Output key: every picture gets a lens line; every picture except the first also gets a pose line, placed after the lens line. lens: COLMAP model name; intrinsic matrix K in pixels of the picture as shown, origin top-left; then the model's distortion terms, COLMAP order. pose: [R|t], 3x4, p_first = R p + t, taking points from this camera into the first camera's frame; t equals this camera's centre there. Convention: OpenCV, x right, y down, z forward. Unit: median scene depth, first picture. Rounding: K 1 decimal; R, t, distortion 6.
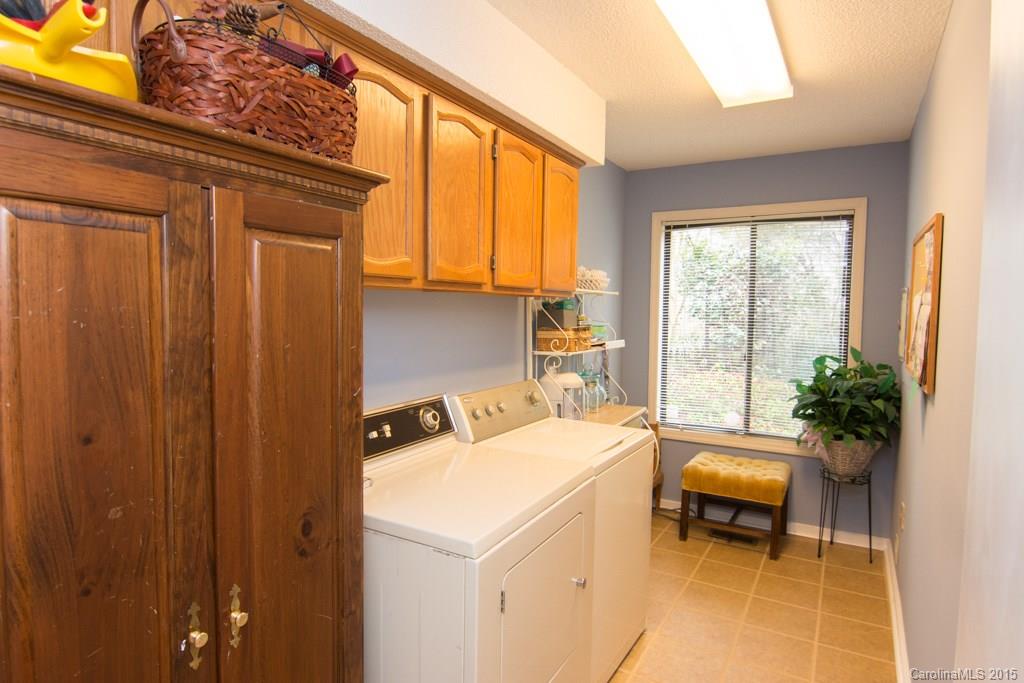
lens RADIAL K [[569.2, 0, 507.2], [0, 569.2, 342.2], [0, 0, 1]] dist [-0.006583, -0.008810]
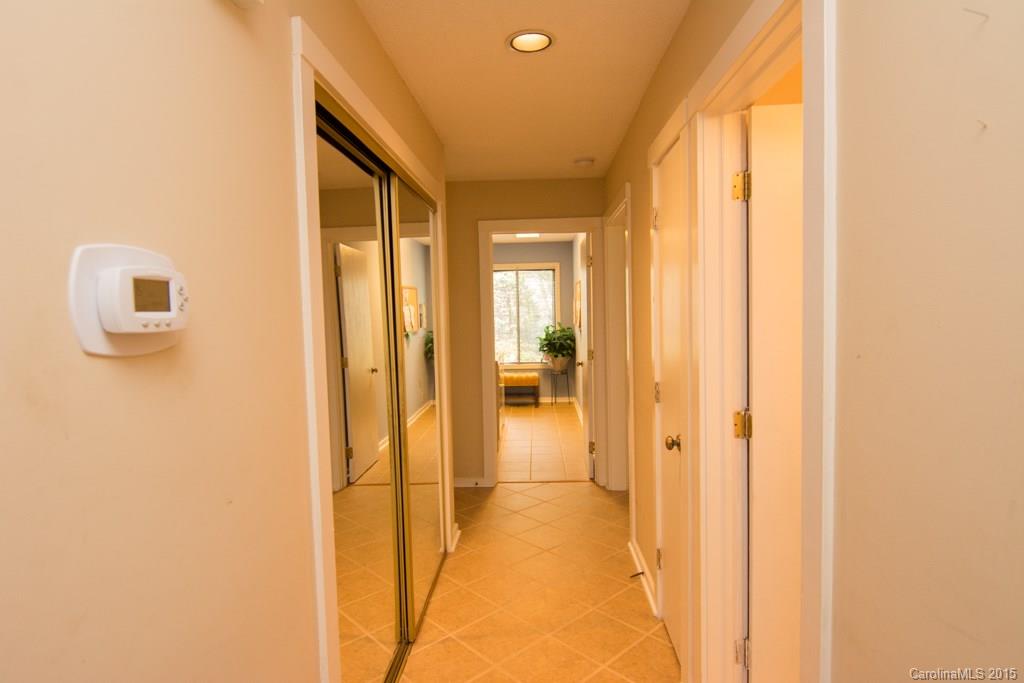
lens RADIAL K [[569.2, 0, 513.9], [0, 569.2, 342.5], [0, 0, 1]] dist [-0.006583, -0.008810]
pose [[0.879096, -0.058551, 0.473034, -0.754123], [0.063218, 0.997981, 0.006040, 0.072671], [-0.472433, 0.024594, 0.881023, -1.116542]]
